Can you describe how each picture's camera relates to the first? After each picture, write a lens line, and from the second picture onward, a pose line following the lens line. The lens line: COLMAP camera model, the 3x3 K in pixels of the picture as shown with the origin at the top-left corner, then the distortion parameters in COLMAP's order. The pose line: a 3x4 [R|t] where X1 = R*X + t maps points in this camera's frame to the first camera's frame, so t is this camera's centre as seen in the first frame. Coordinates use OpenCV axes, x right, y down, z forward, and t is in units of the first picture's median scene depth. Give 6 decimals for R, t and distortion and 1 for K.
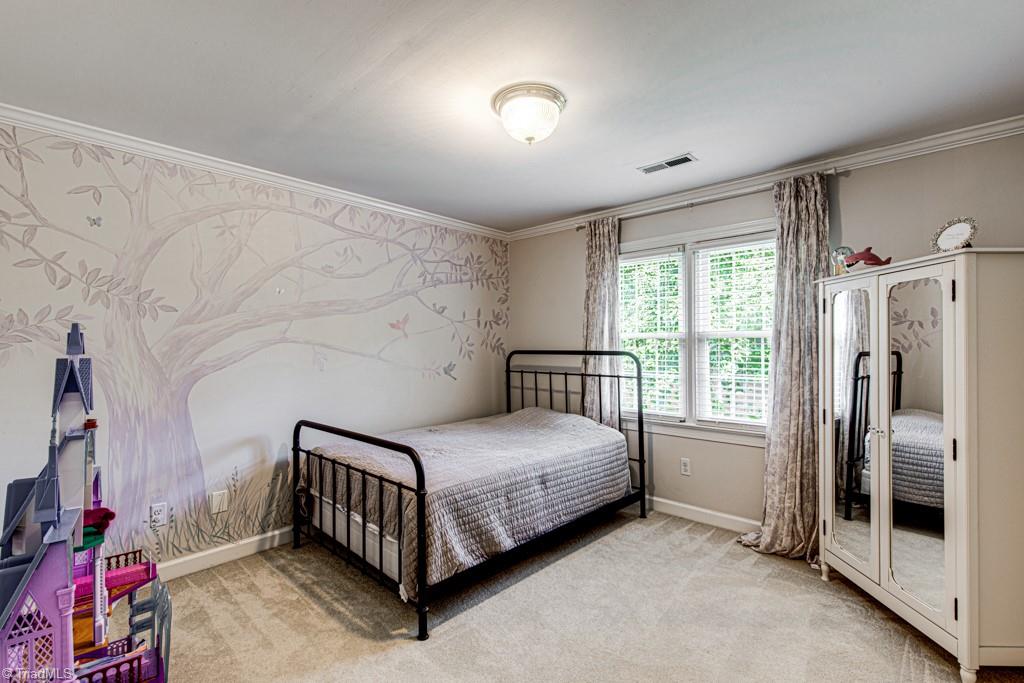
lens RADIAL K [[449.6, 0, 512.7], [0, 449.6, 340.6], [0, 0, 1]] dist [0.001324, -0.000329]
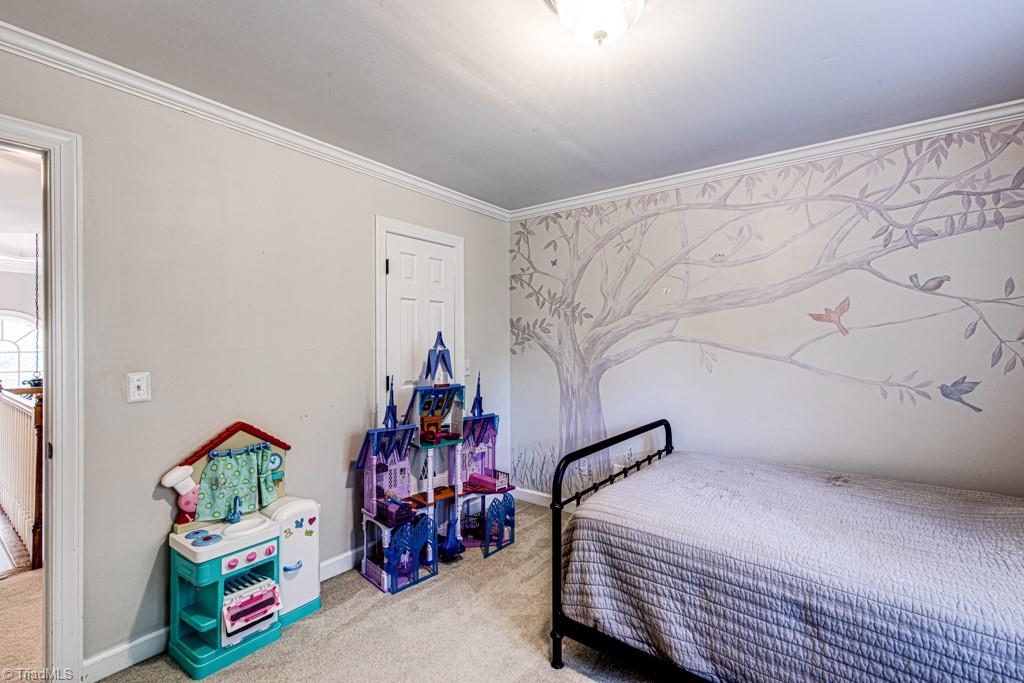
lens RADIAL K [[449.6, 0, 519.9], [0, 449.6, 341.9], [0, 0, 1]] dist [0.001324, -0.000329]
pose [[0.111390, 0.002574, -0.993773, 0.467348], [0.004712, 0.999984, 0.003119, 0.001410], [0.993766, -0.005030, 0.111376, 0.555078]]
